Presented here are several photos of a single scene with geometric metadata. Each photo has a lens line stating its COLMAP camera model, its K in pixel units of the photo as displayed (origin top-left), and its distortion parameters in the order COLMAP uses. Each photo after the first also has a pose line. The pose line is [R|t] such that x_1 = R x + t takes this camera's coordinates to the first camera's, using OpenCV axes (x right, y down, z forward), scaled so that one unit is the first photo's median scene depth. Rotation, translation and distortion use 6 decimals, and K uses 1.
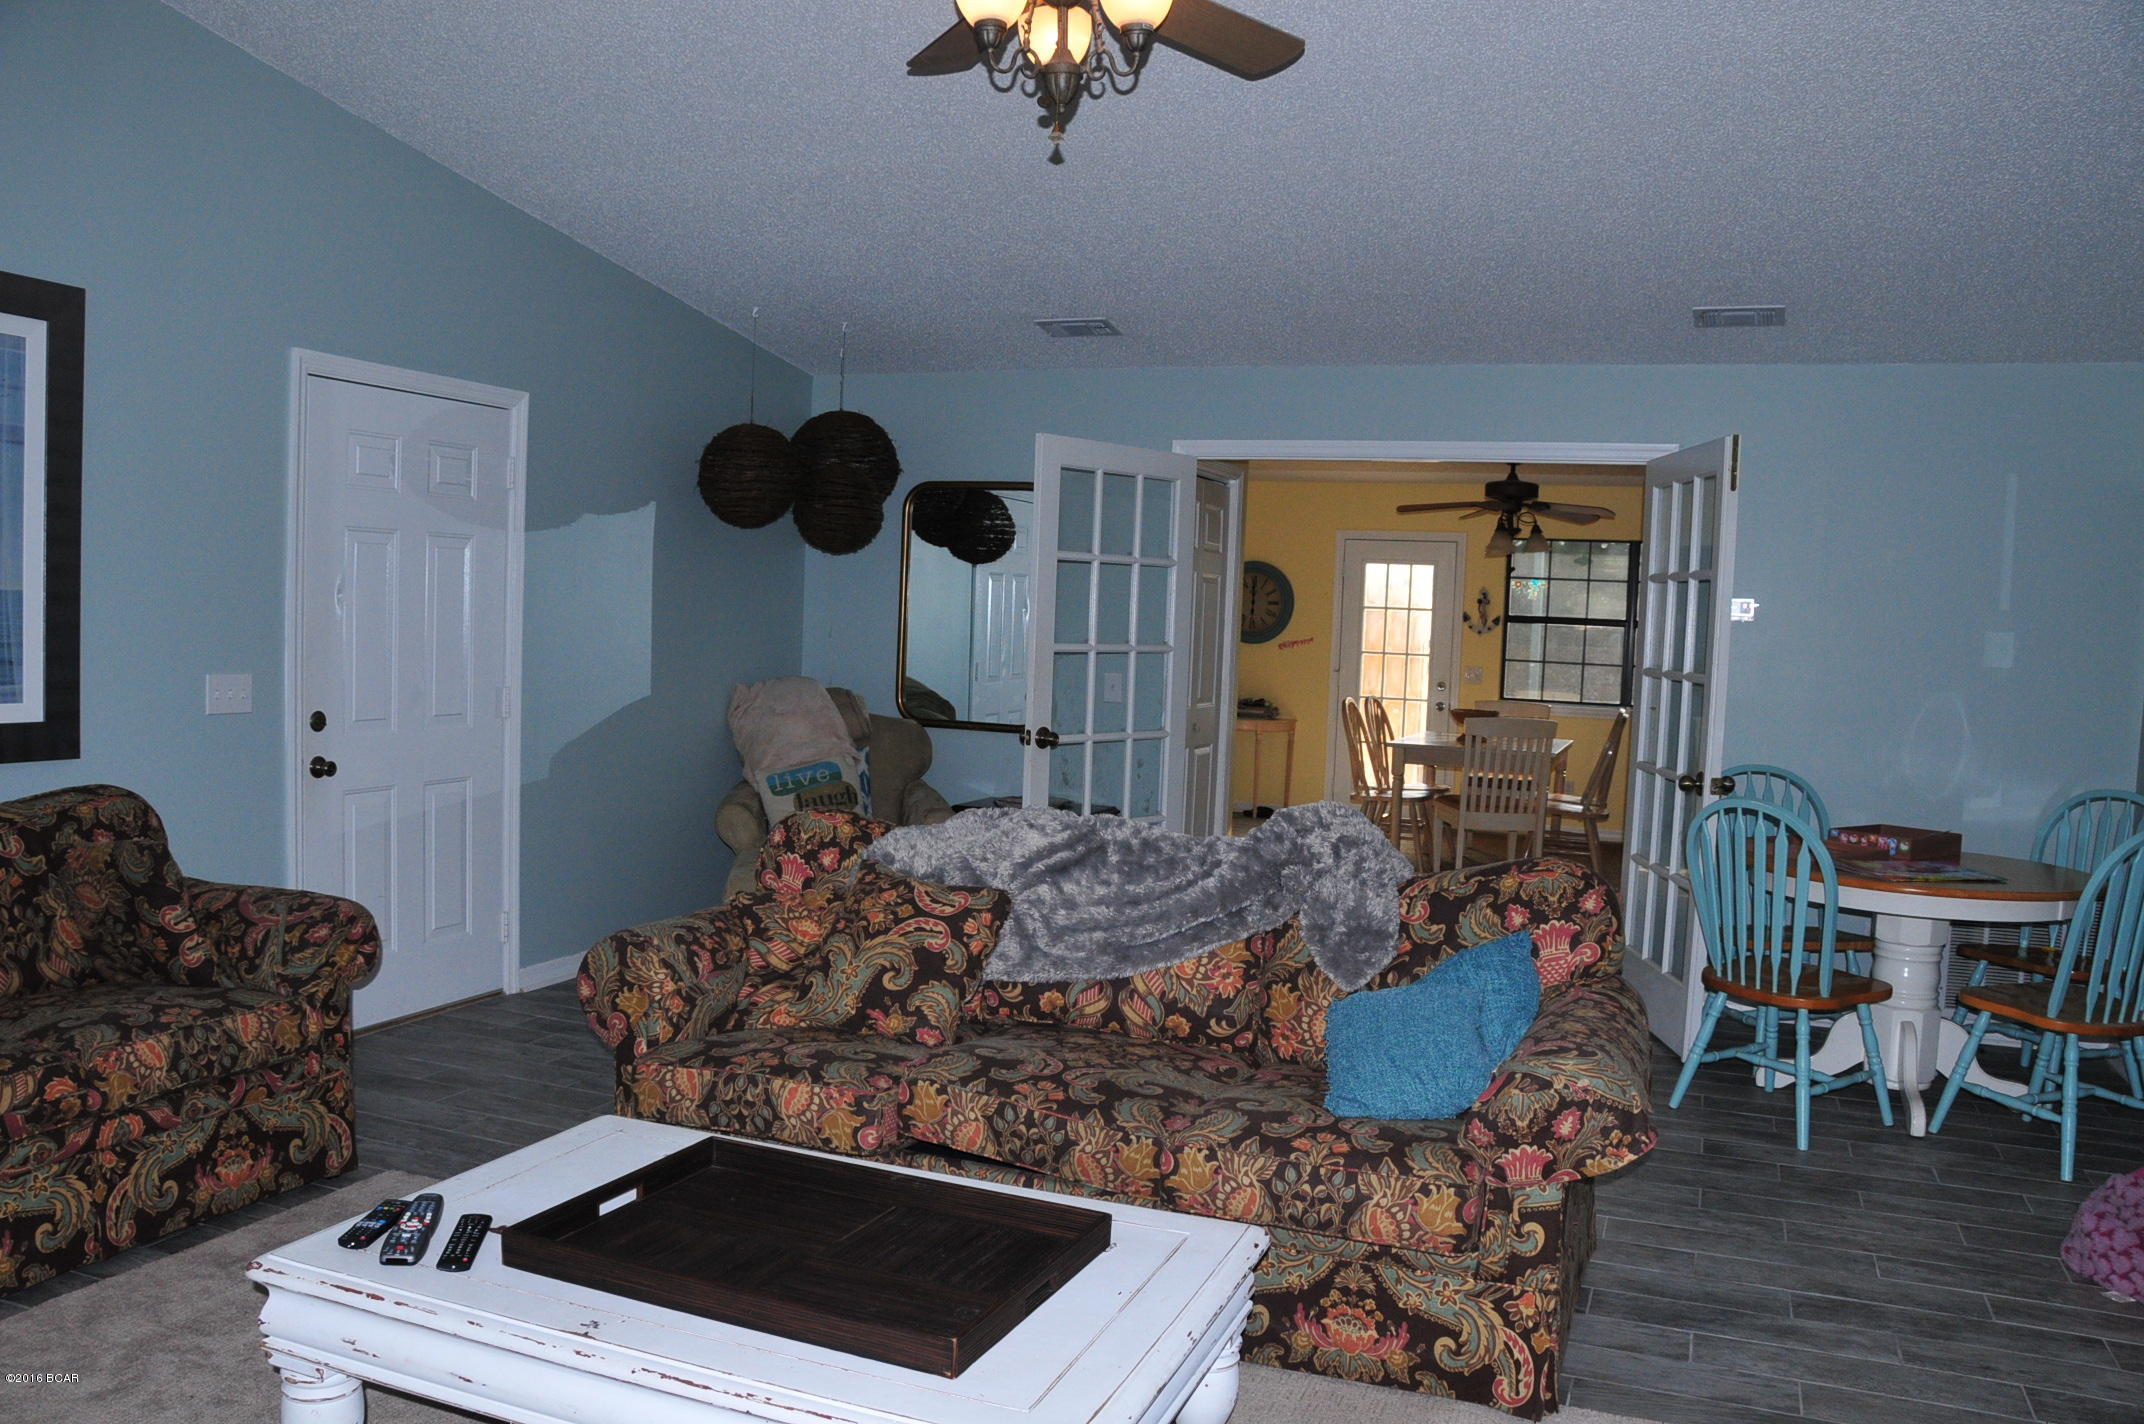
lens RADIAL K [[1682.9, 0, 1056.3], [0, 1682.9, 749.0], [0, 0, 1]] dist [-0.164318, 0.122848]
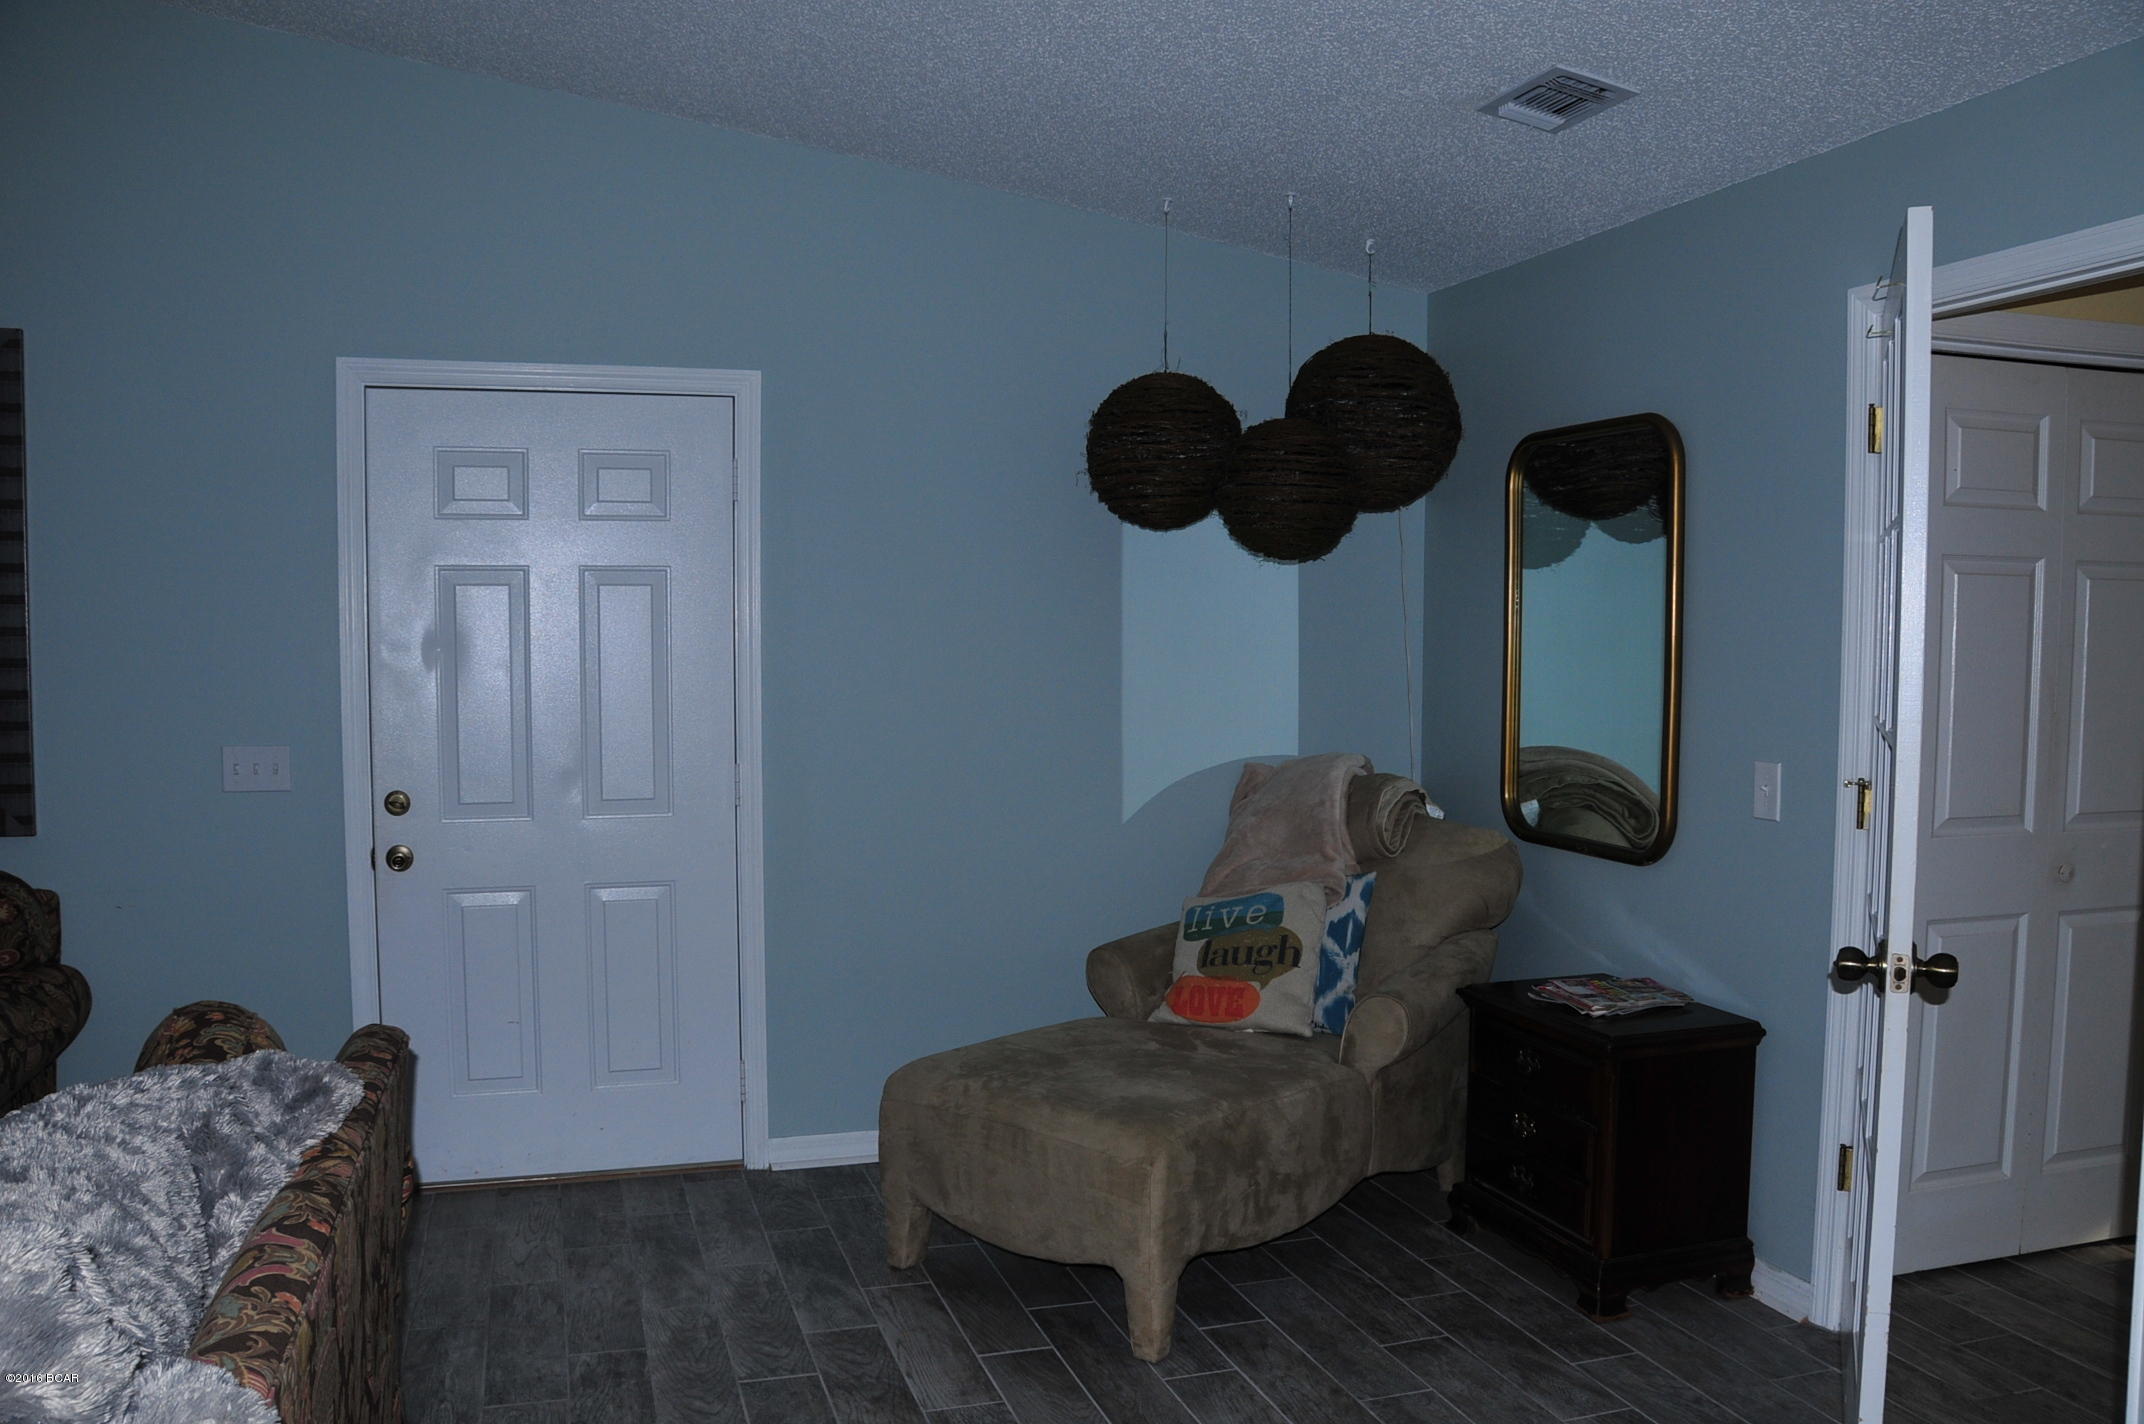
lens RADIAL K [[1682.9, 0, 1056.3], [0, 1682.9, 749.0], [0, 0, 1]] dist [-0.164318, 0.122848]
pose [[0.630331, 0.014802, -0.776186, 0.538124], [-0.040387, 0.999090, -0.013745, -0.062165], [0.775276, 0.040012, 0.630355, 0.977681]]
